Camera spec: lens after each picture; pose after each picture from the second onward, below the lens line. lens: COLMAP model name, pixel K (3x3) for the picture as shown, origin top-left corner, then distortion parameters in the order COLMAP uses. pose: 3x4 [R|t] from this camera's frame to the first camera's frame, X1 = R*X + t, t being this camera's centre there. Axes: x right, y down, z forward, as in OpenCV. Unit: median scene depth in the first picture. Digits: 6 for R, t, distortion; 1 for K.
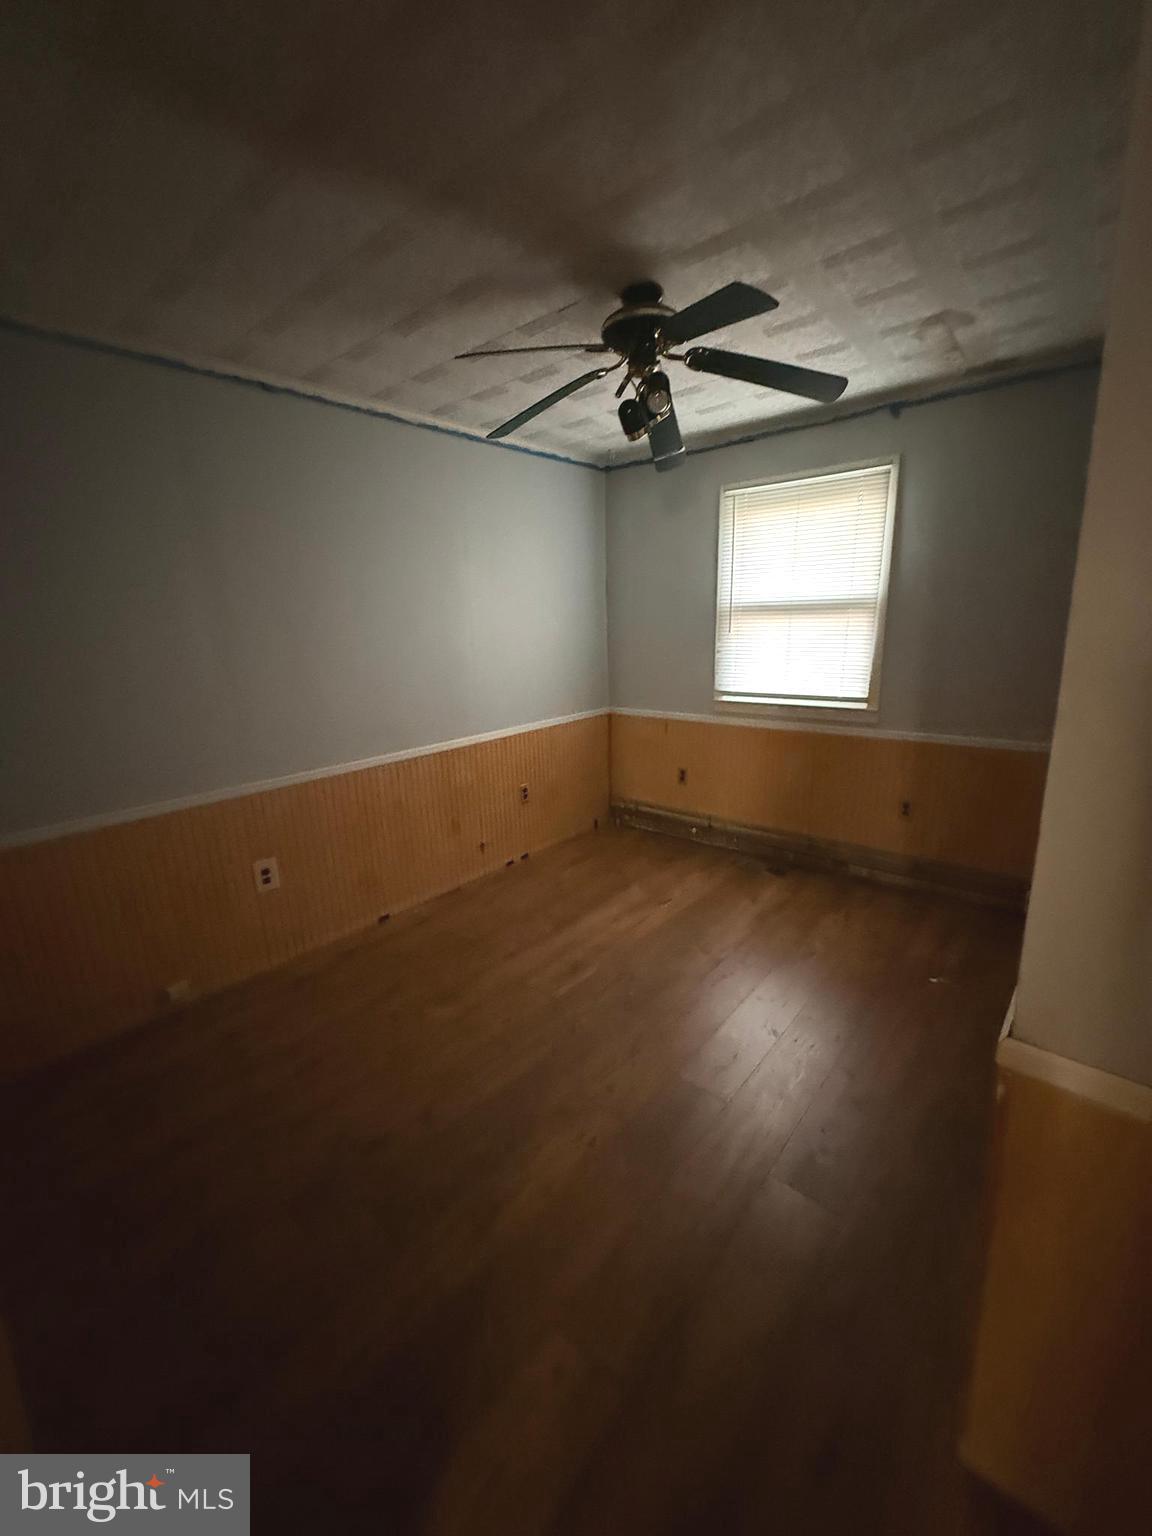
lens RADIAL K [[613.4, 0, 578.1], [0, 613.4, 765.4], [0, 0, 1]] dist [-0.000279, 0.000184]
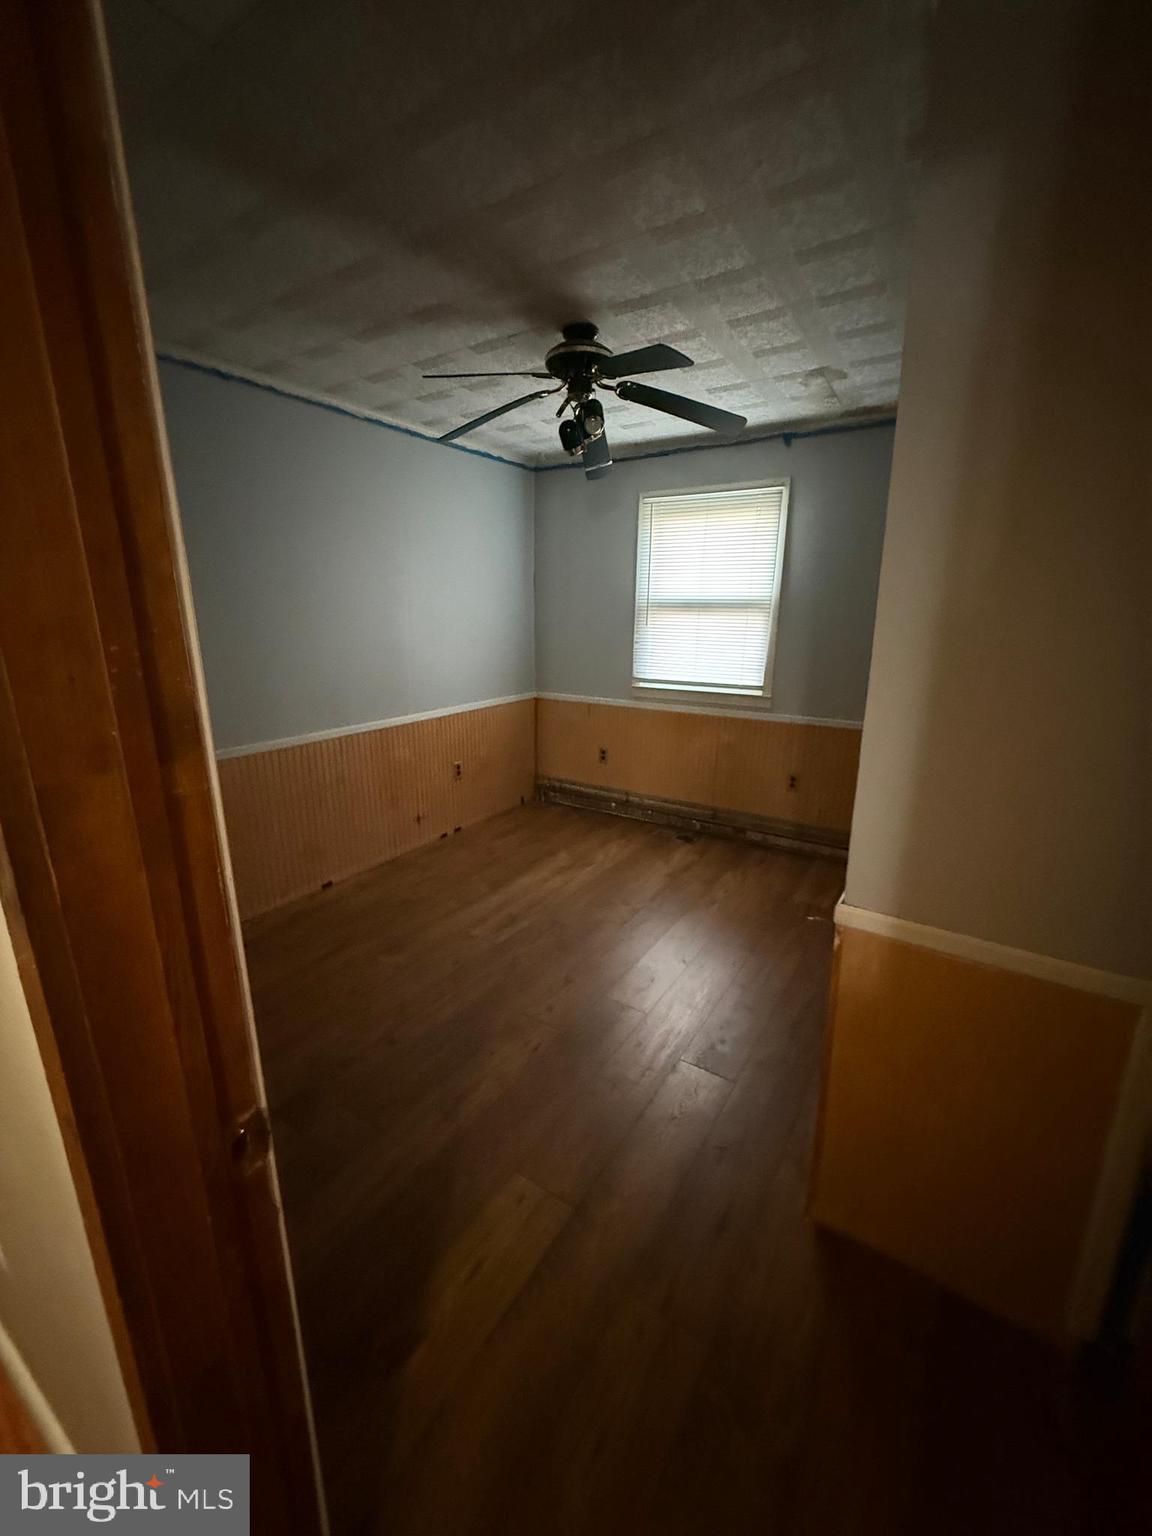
lens RADIAL K [[613.4, 0, 574.5], [0, 613.4, 768.1], [0, 0, 1]] dist [-0.000279, 0.000184]
pose [[0.990616, 0.003097, 0.136636, -0.045408], [-0.005608, 0.999822, 0.017998, 0.030788], [-0.136556, -0.018595, 0.990458, -0.121254]]
